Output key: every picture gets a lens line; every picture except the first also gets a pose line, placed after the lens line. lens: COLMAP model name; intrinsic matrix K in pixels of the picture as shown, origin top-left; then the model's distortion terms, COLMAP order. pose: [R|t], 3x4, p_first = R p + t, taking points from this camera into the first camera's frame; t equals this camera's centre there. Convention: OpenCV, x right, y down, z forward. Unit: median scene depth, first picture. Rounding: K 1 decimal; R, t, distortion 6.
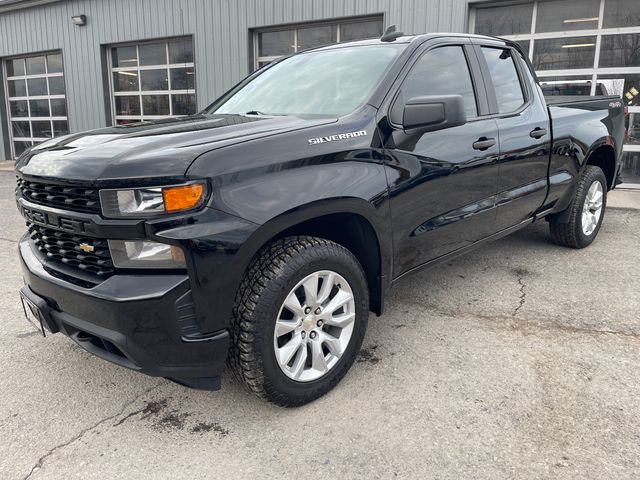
lens RADIAL K [[512.4, 0, 311.2], [0, 512.4, 240.5], [0, 0, 1]] dist [0.100389, -0.095477]
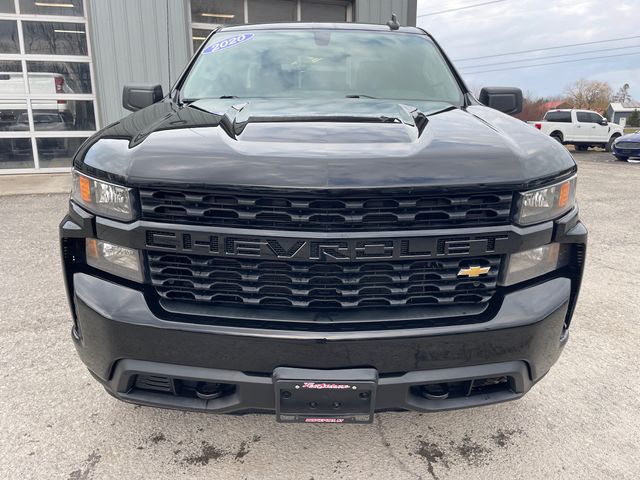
lens RADIAL K [[512.4, 0, 311.2], [0, 512.4, 240.5], [0, 0, 1]] dist [0.100389, -0.095477]
pose [[0.655117, -0.186711, 0.732094, -1.012650], [0.167283, 0.980779, 0.100442, -0.131572], [-0.736776, 0.056666, 0.673758, 0.584022]]
